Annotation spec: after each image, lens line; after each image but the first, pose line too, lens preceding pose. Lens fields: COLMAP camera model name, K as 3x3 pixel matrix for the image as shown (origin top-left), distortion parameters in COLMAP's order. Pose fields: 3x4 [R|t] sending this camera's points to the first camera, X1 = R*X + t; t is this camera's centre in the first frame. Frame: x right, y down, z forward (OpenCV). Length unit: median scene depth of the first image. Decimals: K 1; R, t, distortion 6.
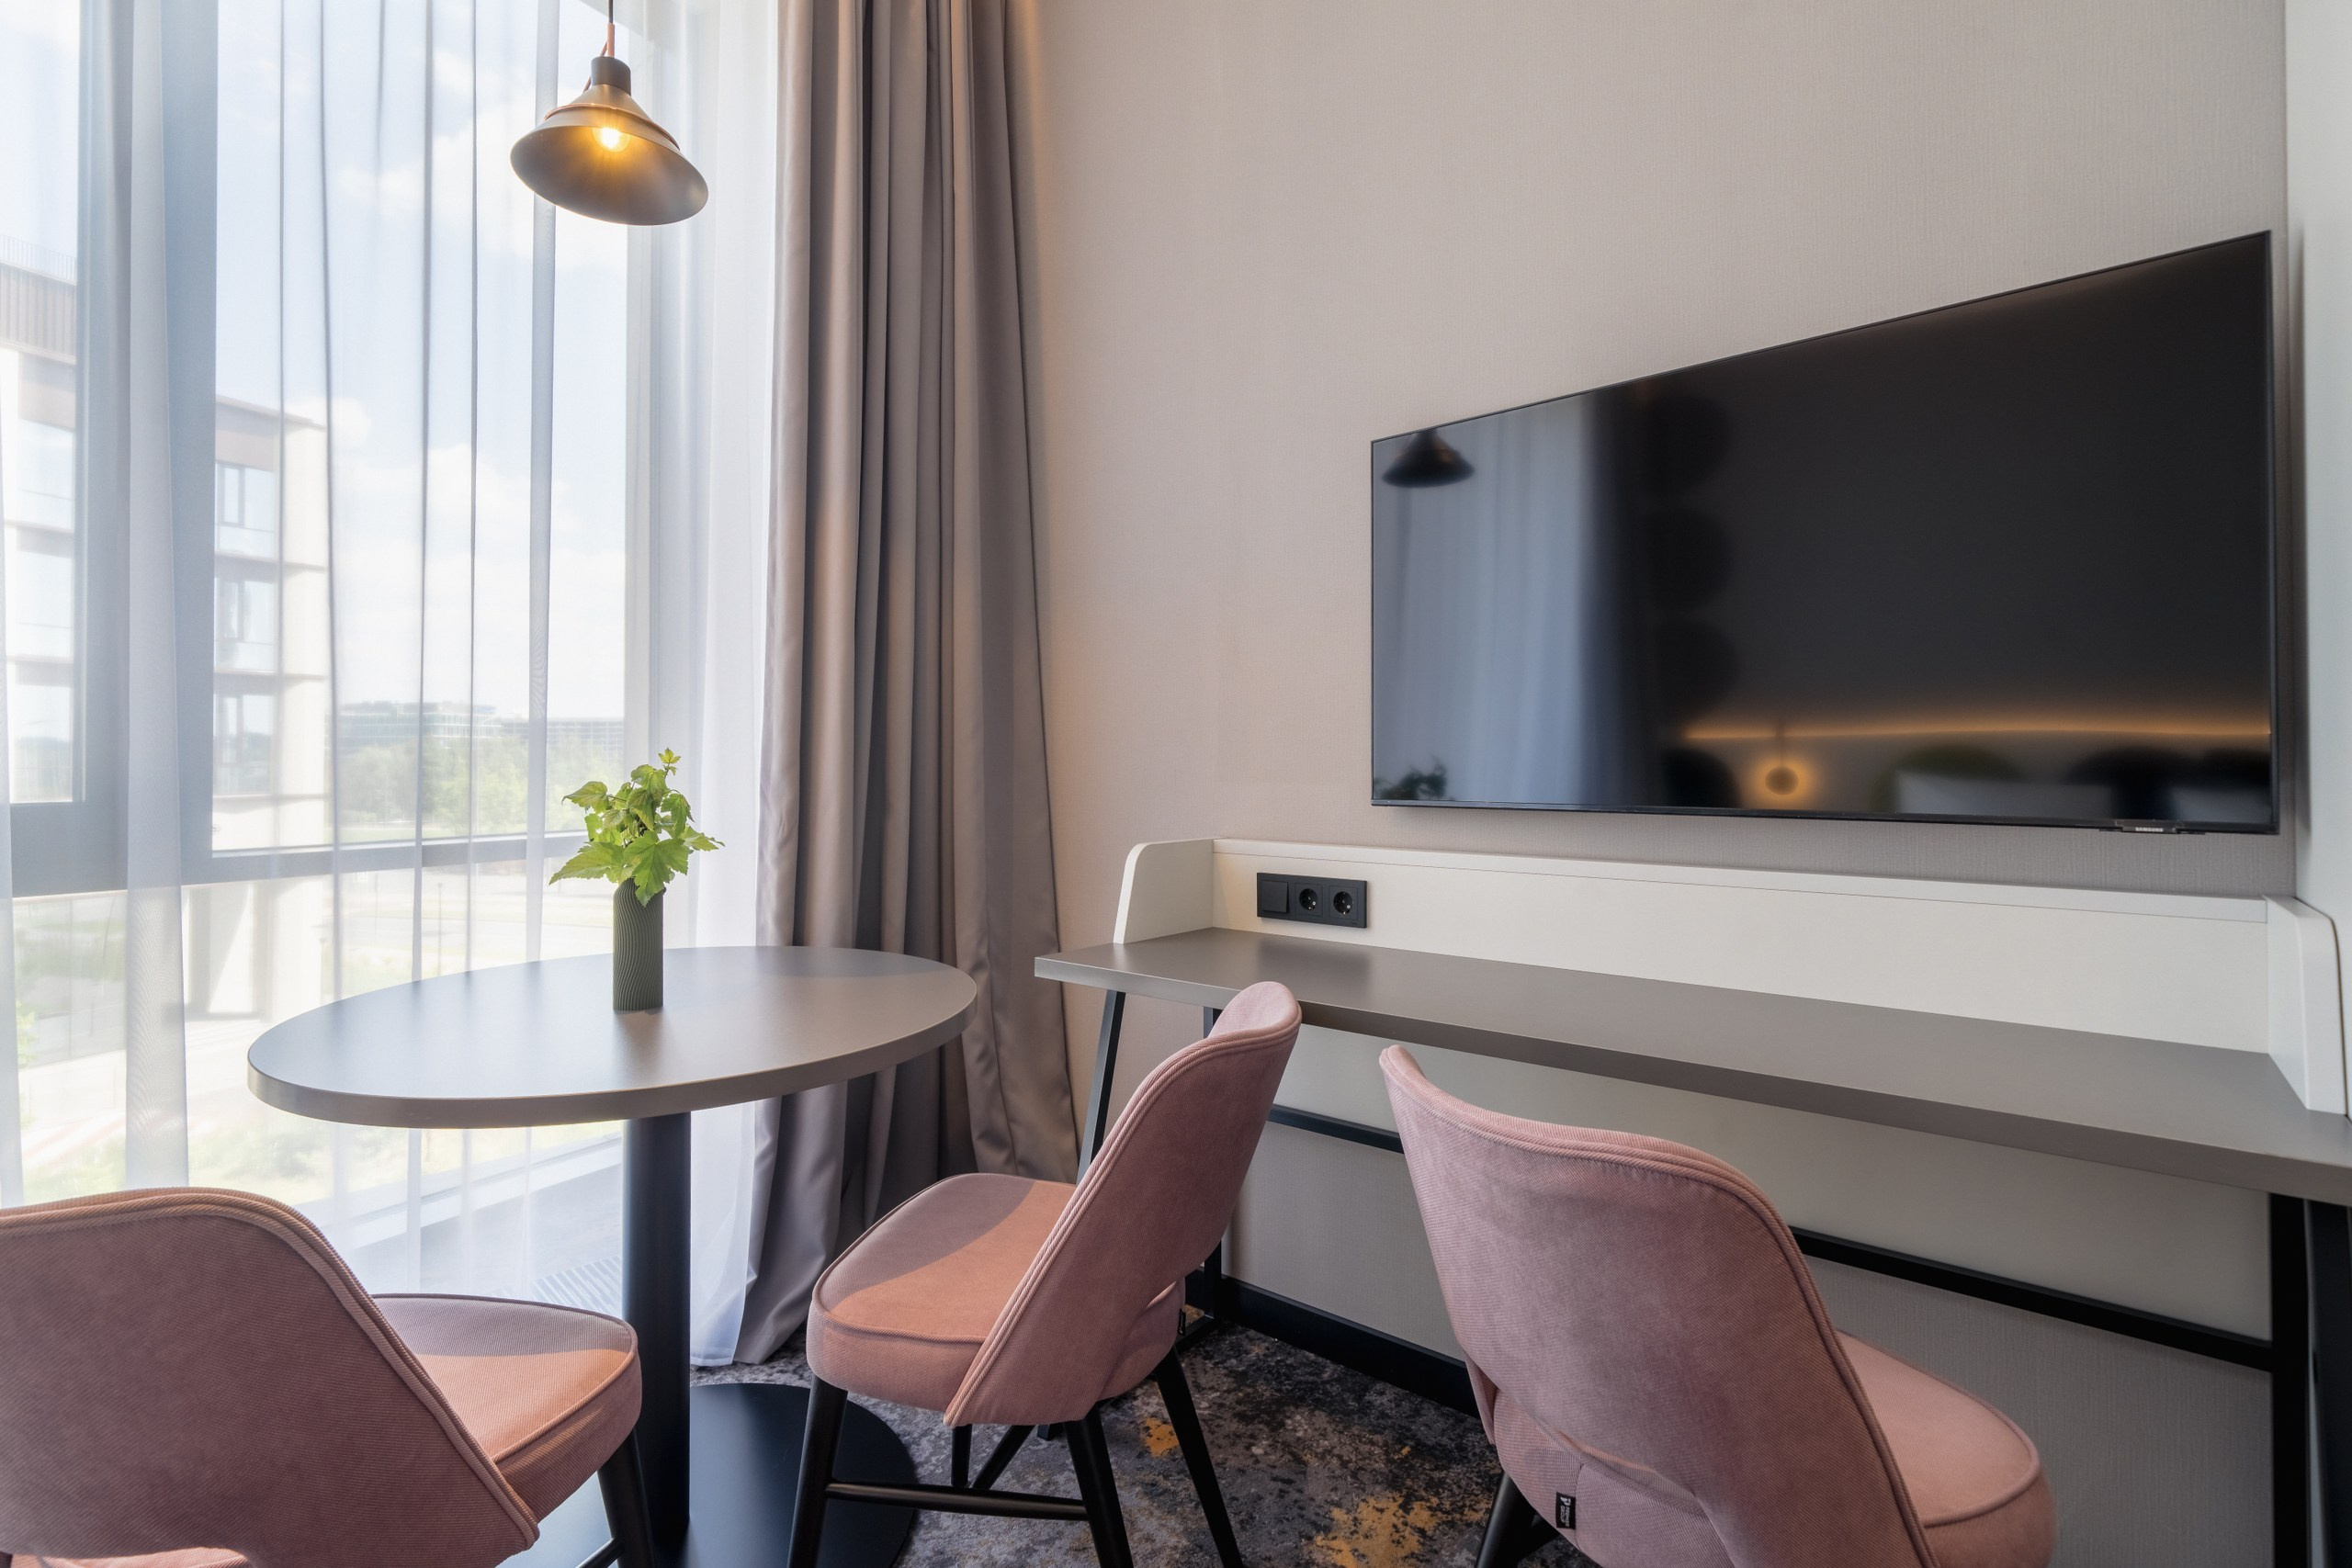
lens RADIAL K [[1108.8, 0, 1159.8], [0, 1108.8, 743.9], [0, 0, 1]] dist [0.002548, 0.000153]
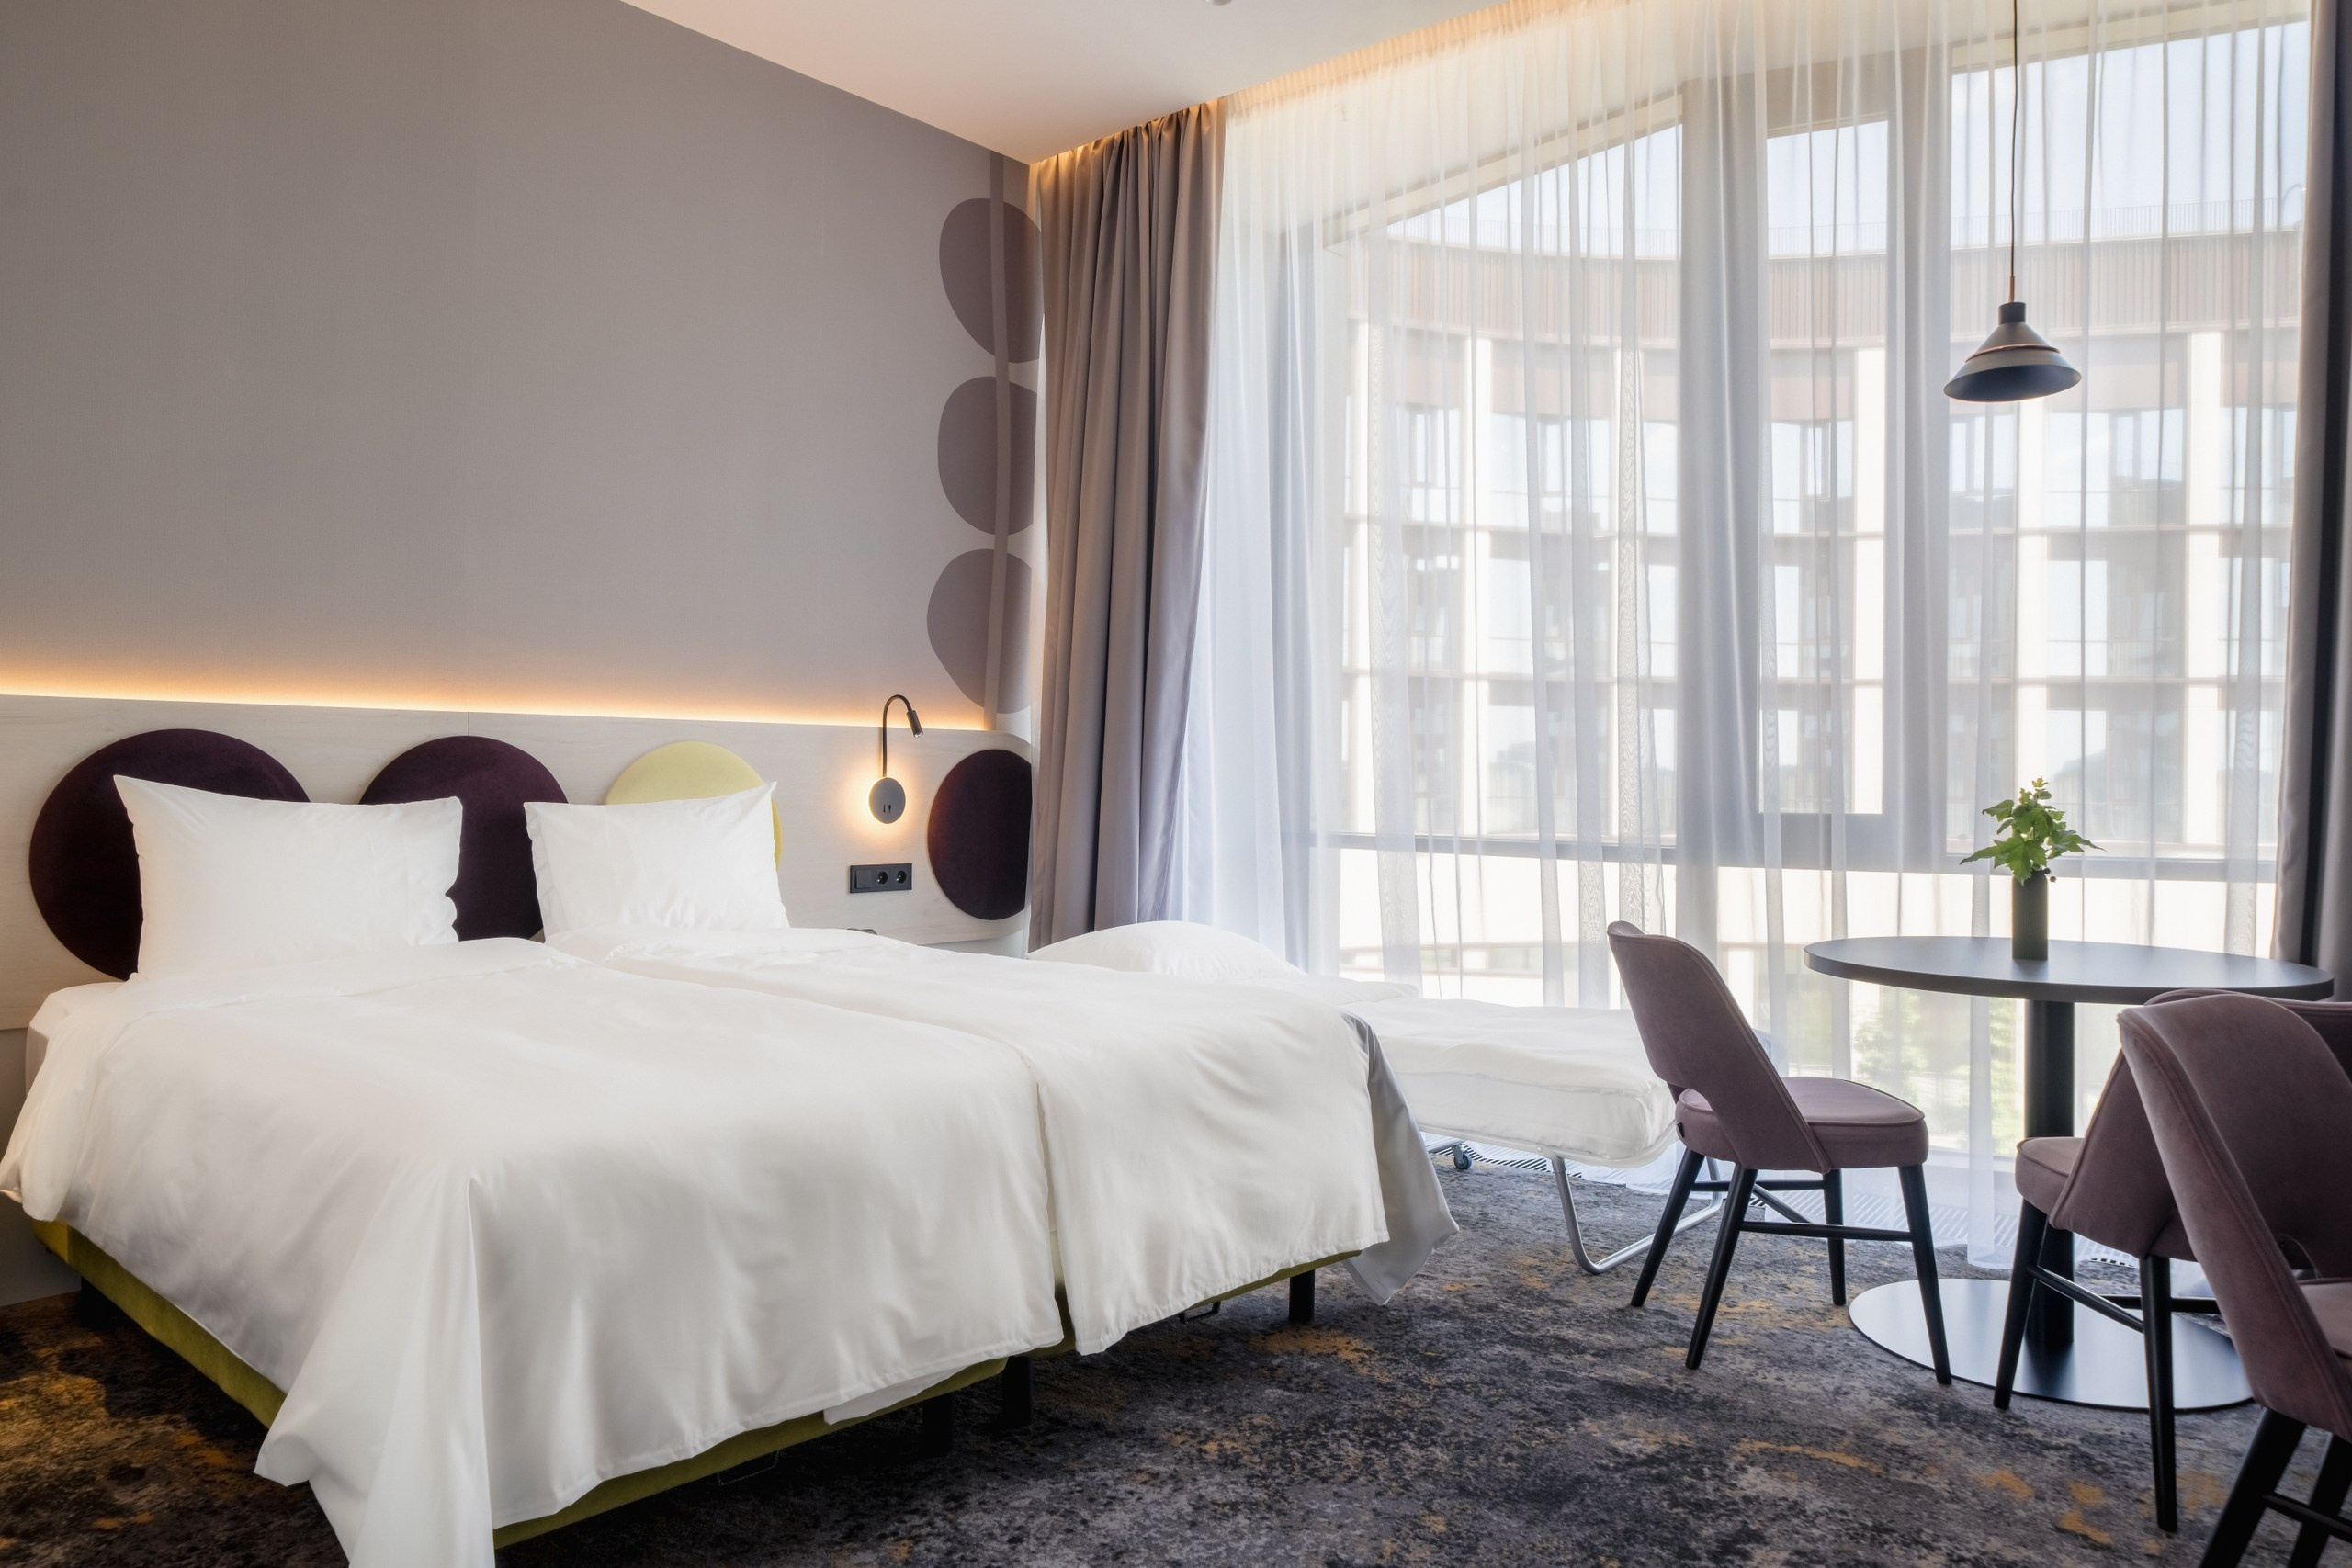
lens RADIAL K [[1577.9, 0, 1177.9], [0, 1577.9, 776.7], [0, 0, 1]] dist [0.002125, 0.000285]
pose [[0.164929, -0.003054, -0.986301, 1.047468], [0.003645, 0.999990, -0.002487, 0.004008], [0.986299, -0.003185, 0.164938, -0.319672]]
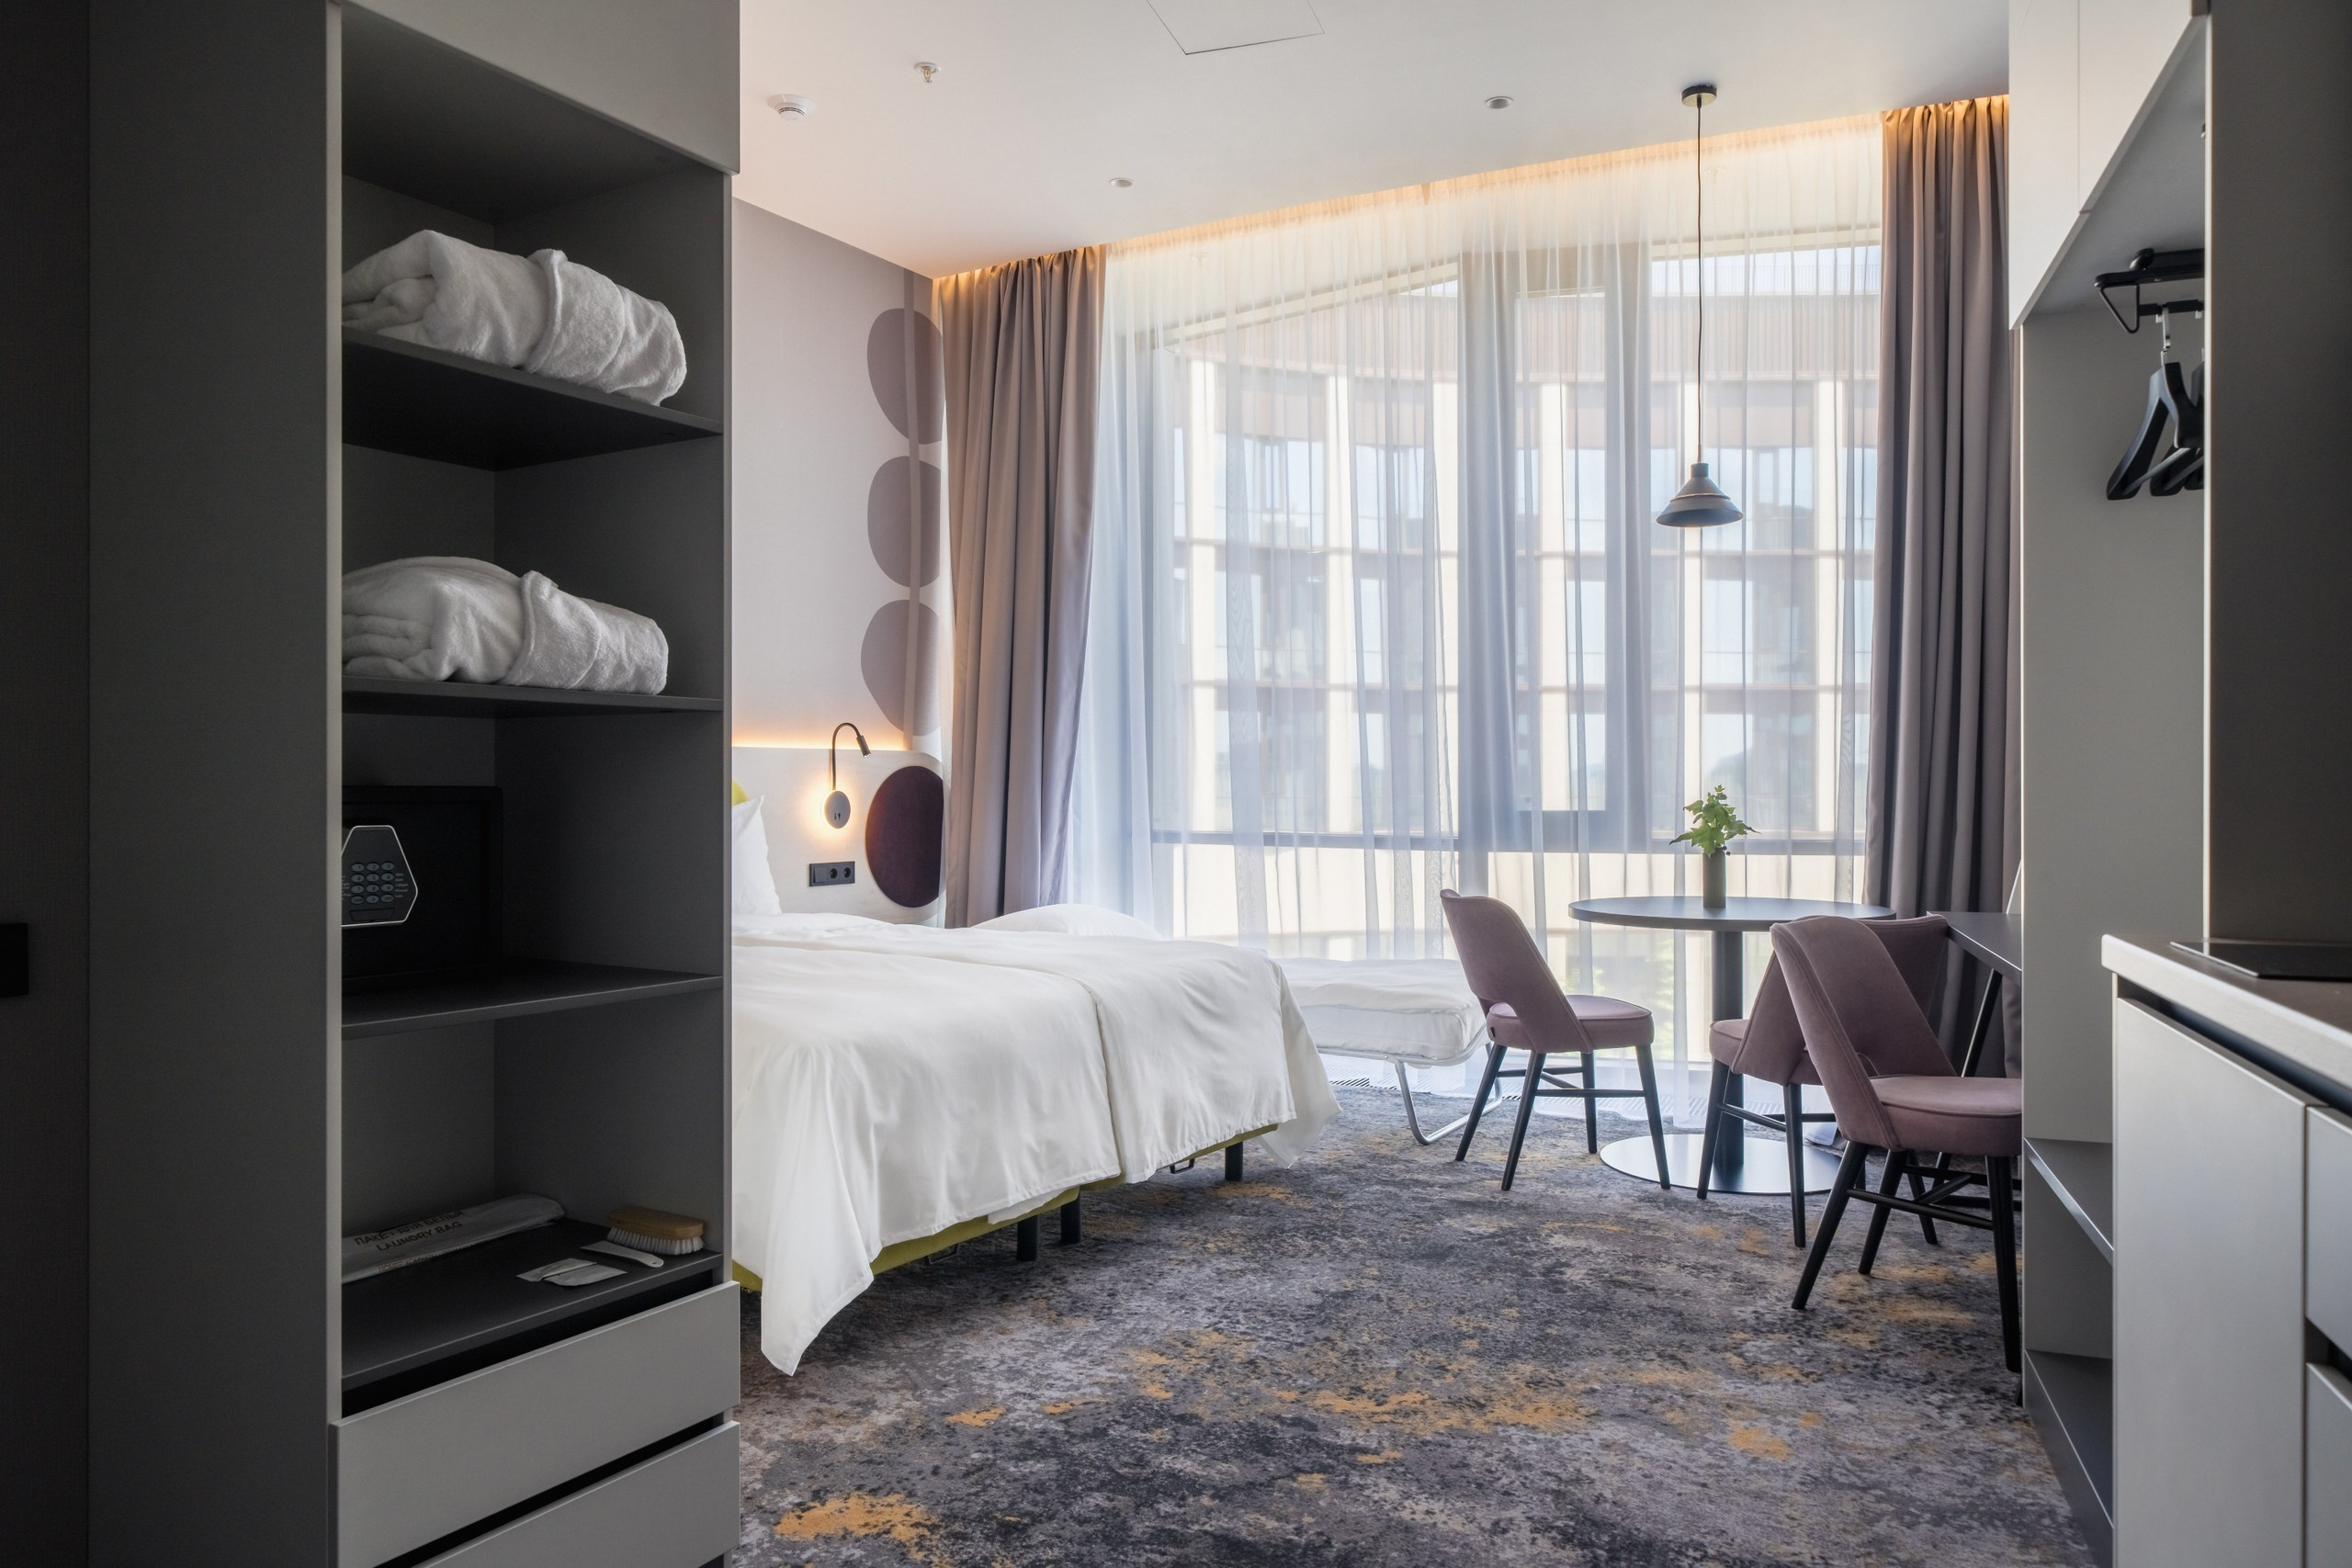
lens RADIAL K [[1577.9, 0, 1177.9], [0, 1577.9, 776.7], [0, 0, 1]] dist [0.002125, 0.000285]
pose [[0.341136, -0.006528, -0.939991, 1.555498], [0.012801, 0.999915, -0.002298, -0.013083], [0.939927, -0.011249, 0.341191, -0.759768]]
